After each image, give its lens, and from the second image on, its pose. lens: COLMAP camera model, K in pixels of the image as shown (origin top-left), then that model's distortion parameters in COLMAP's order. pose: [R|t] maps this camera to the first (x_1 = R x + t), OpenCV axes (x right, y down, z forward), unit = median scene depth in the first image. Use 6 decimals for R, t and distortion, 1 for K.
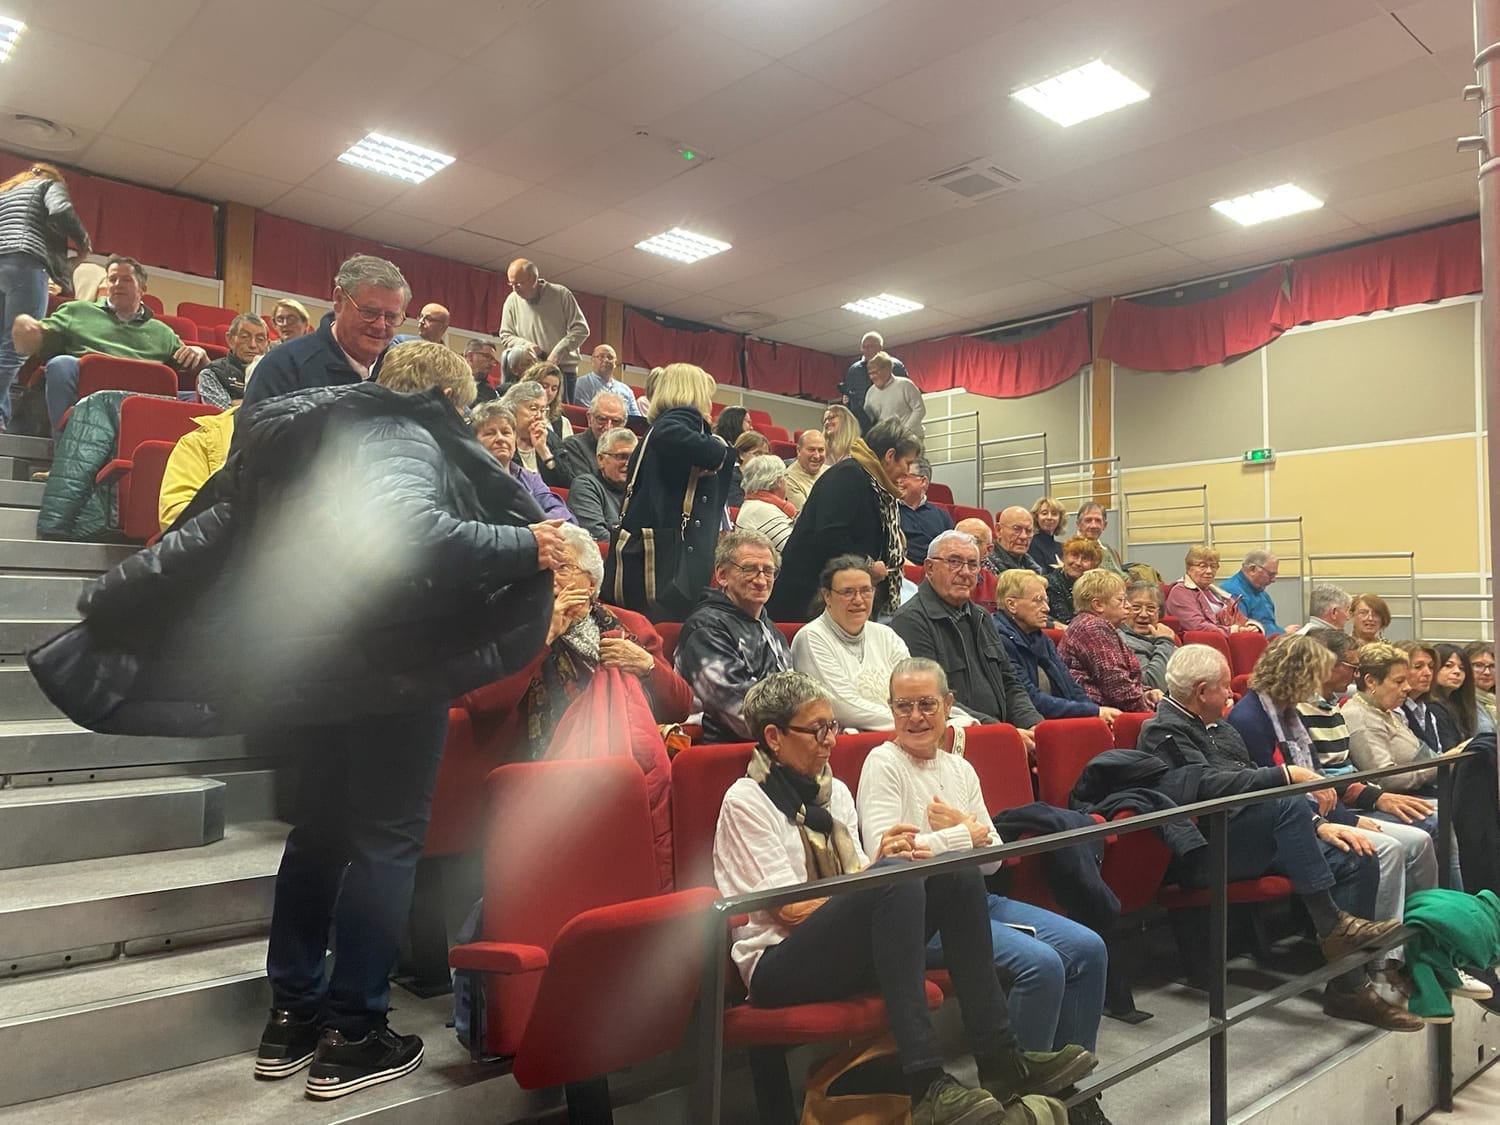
lens RADIAL K [[1133.4, 0, 750.8], [0, 1133.4, 562.2], [0, 0, 1]] dist [0.011407, -0.000314]
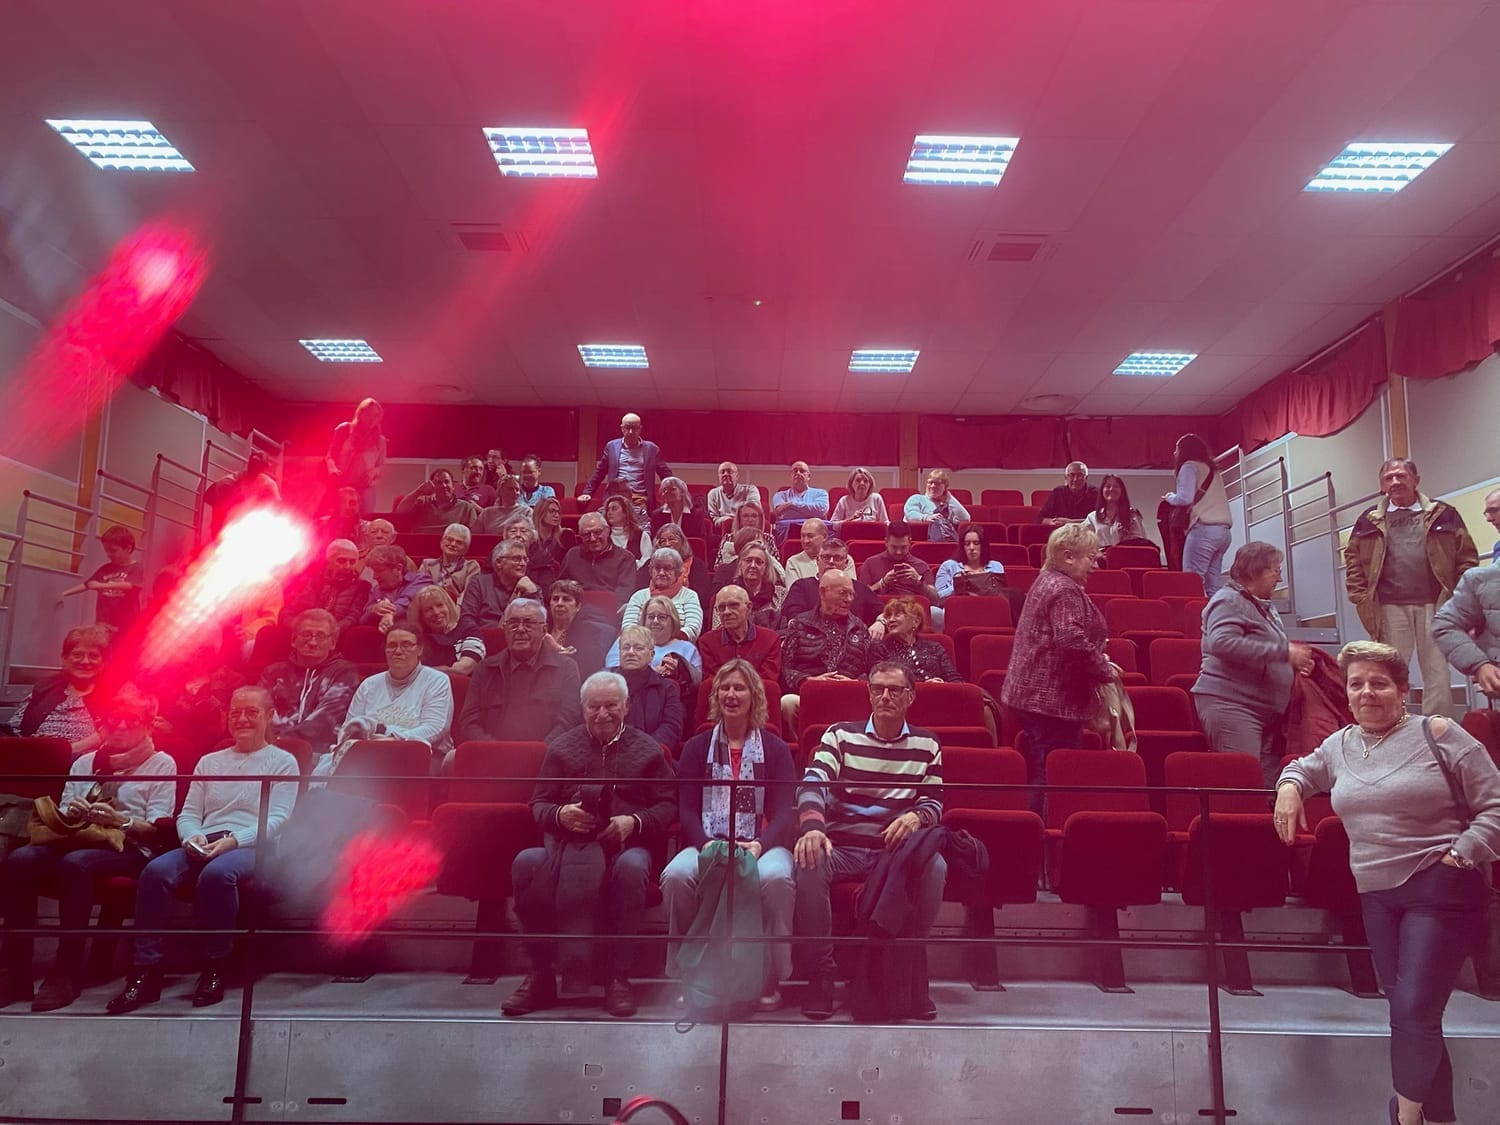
lens RADIAL K [[1133.4, 0, 748.9], [0, 1133.4, 561.6], [0, 0, 1]] dist [0.011407, -0.000314]
pose [[0.743624, -0.098571, -0.661292, 0.510906], [0.033682, 0.993340, -0.110190, 0.033870], [0.667749, 0.059667, 0.741992, 0.081264]]
